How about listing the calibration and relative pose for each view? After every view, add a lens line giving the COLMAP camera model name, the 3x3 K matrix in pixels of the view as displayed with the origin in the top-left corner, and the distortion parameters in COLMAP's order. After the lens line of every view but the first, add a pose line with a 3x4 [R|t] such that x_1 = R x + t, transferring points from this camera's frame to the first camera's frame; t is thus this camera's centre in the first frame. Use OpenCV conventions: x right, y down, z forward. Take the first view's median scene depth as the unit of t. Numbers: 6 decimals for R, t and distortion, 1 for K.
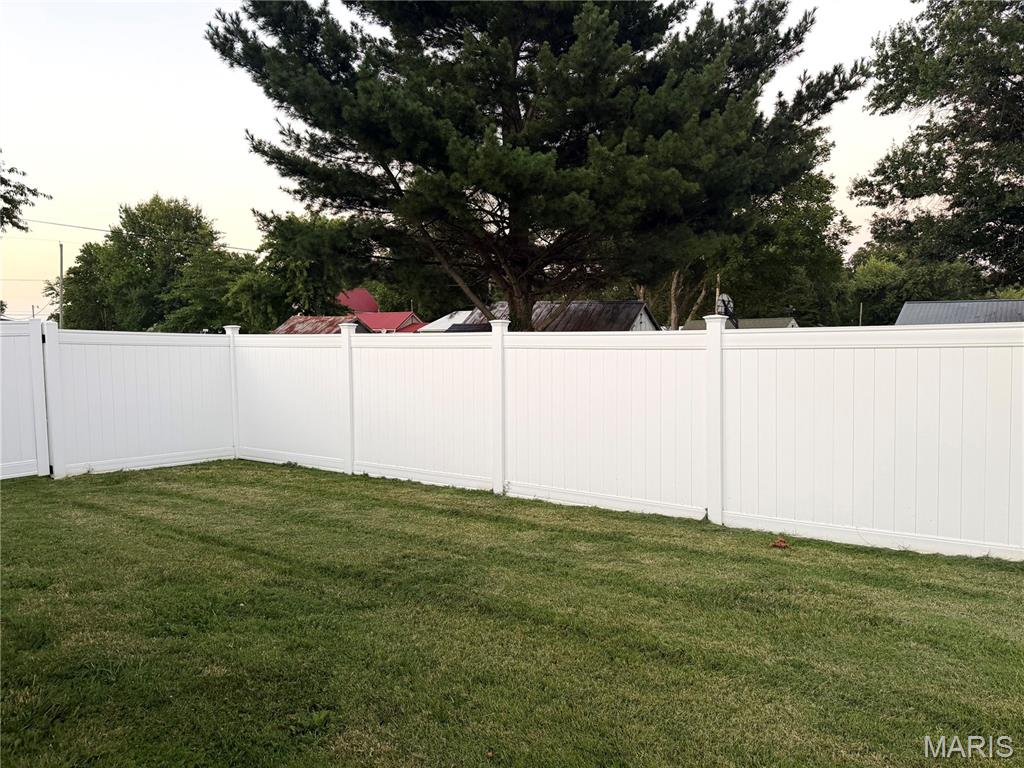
lens RADIAL K [[721.4, 0, 512.0], [0, 721.4, 384.0], [0, 0, 1]] dist [0.094599, -0.115922]
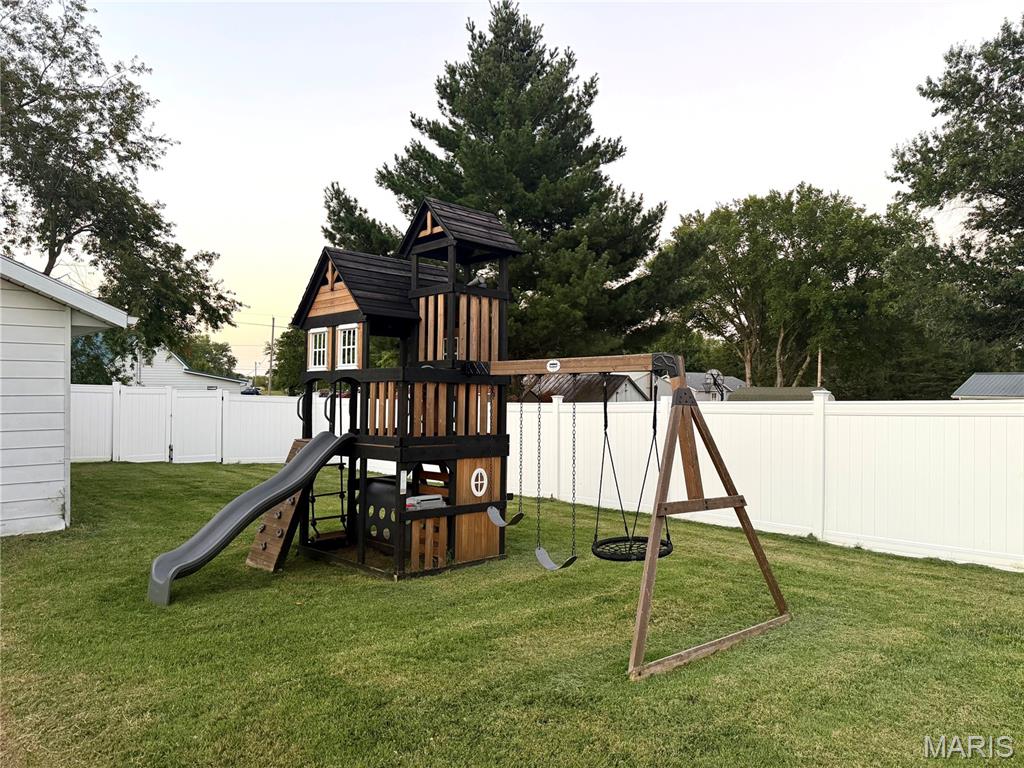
lens RADIAL K [[721.4, 0, 512.0], [0, 721.4, 384.0], [0, 0, 1]] dist [0.094599, -0.115922]
pose [[0.970723, 0.016868, -0.239609, 0.183379], [-0.035268, 0.996729, -0.072712, 0.005457], [0.237599, 0.079034, 0.968143, -0.230067]]
